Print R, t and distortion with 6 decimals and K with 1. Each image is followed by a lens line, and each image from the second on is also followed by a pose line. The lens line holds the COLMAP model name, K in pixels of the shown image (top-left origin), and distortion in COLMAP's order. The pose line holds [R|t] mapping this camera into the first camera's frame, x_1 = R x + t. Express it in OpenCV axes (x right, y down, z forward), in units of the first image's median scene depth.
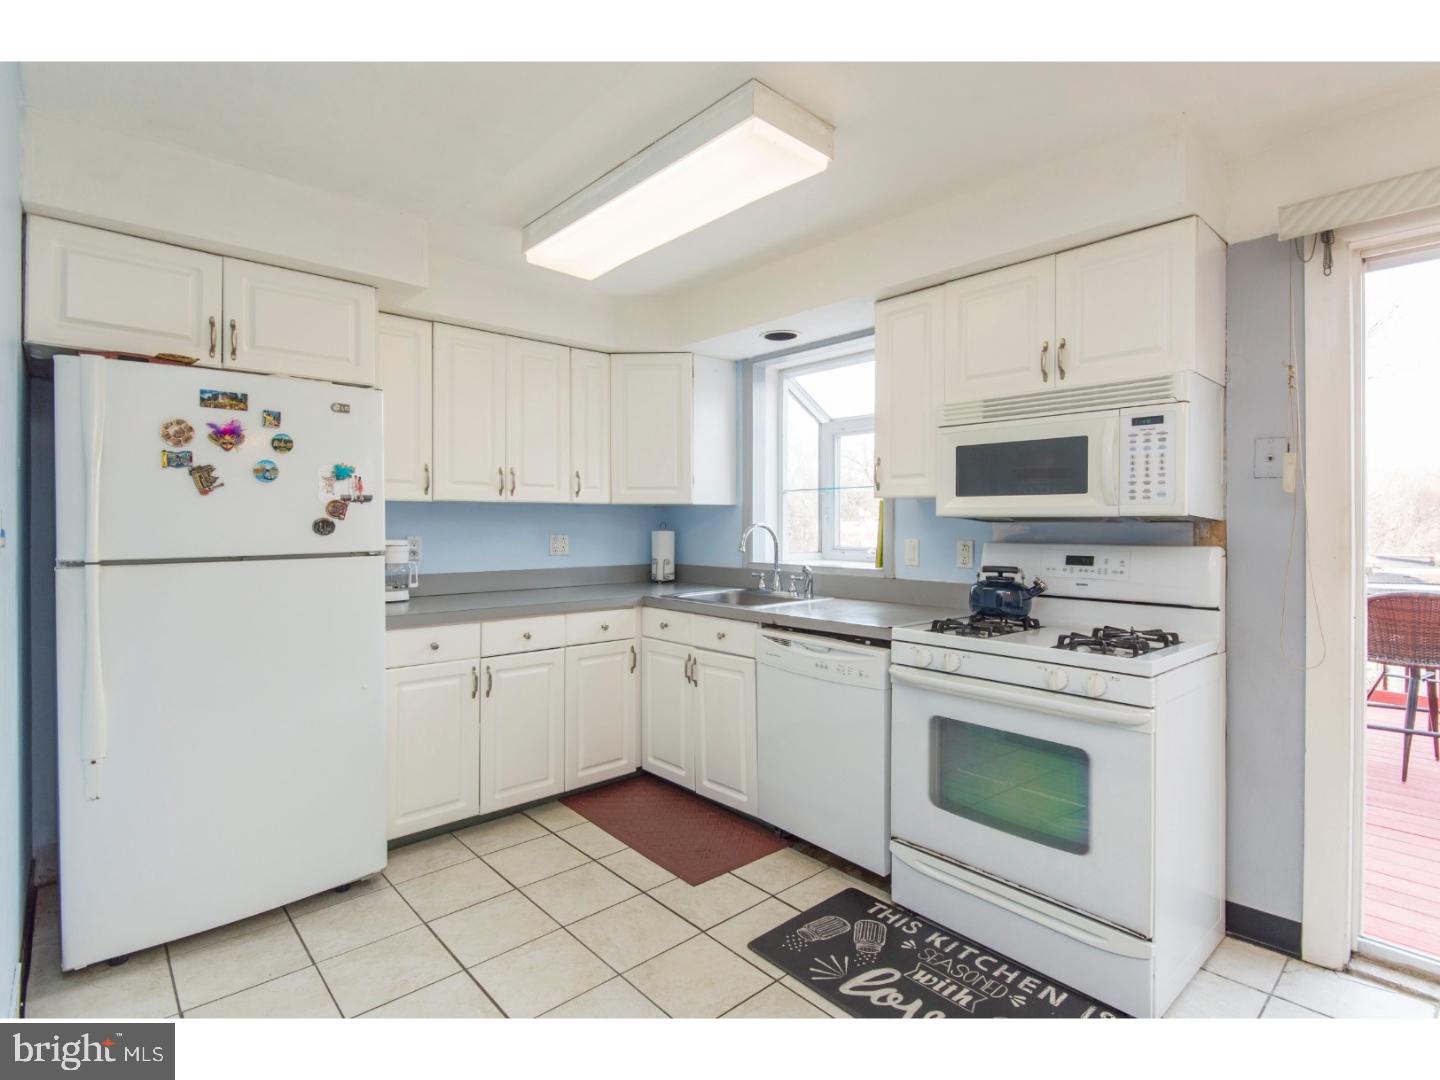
lens RADIAL K [[715.8, 0, 726.4], [0, 715.8, 528.4], [0, 0, 1]] dist [-0.001300, -0.000080]
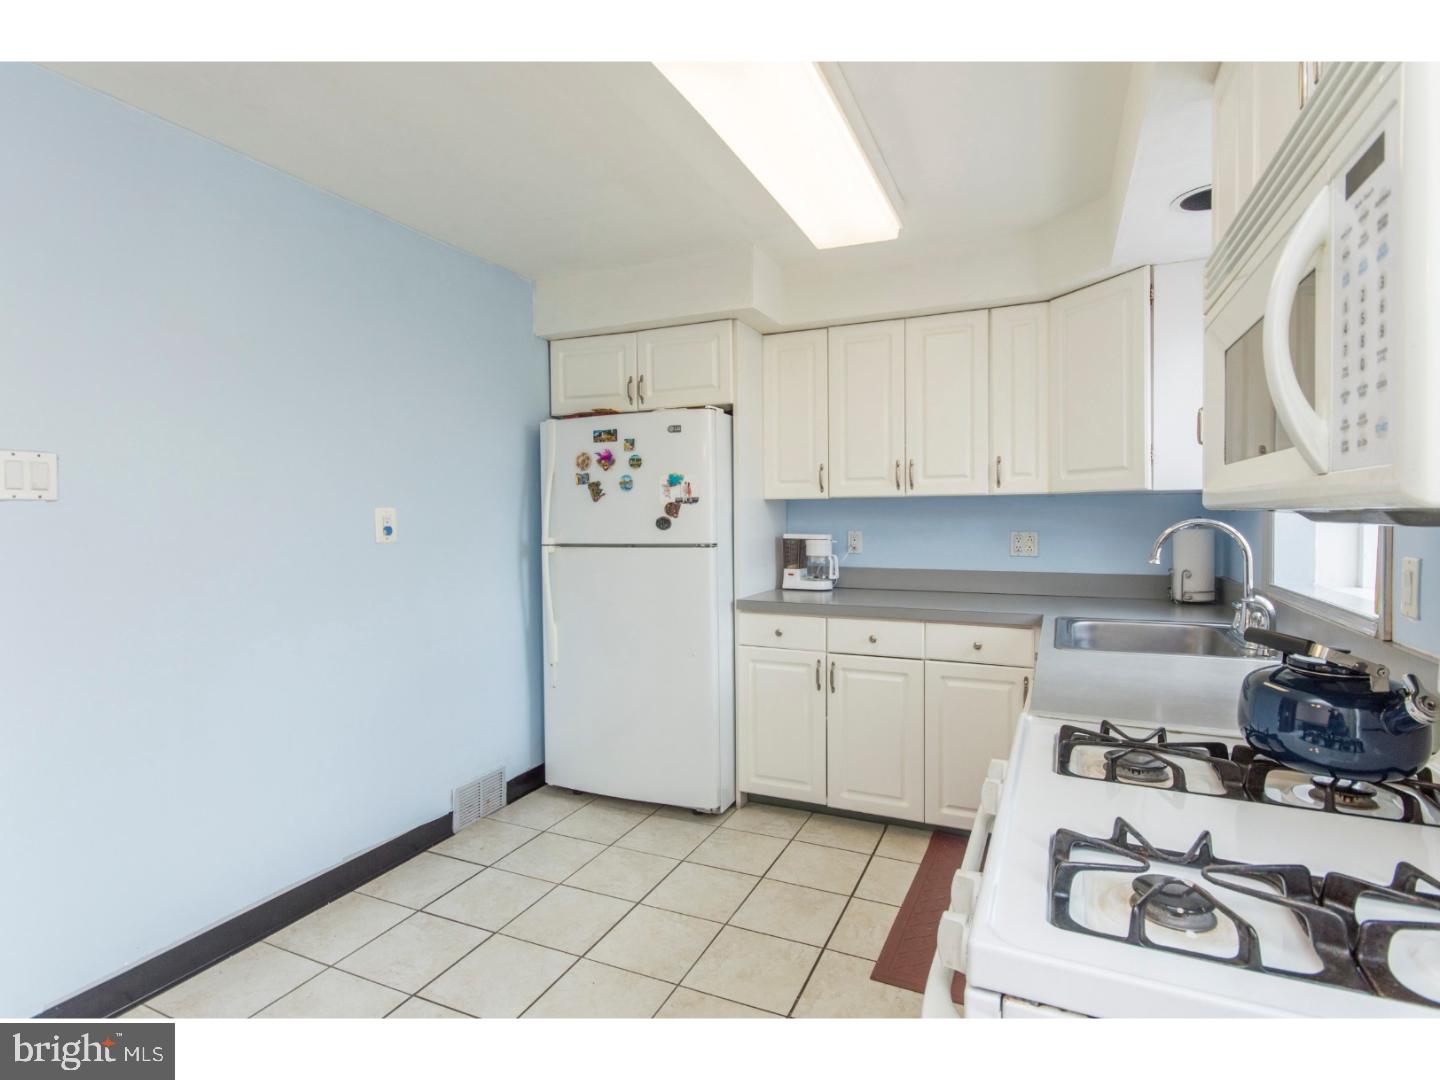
lens RADIAL K [[715.8, 0, 726.4], [0, 715.8, 528.4], [0, 0, 1]] dist [-0.001300, -0.000080]
pose [[0.400682, 0.014071, -0.916109, 0.654419], [-0.000870, 0.999887, 0.014978, -0.012106], [0.916217, -0.005204, 0.400649, 0.577132]]
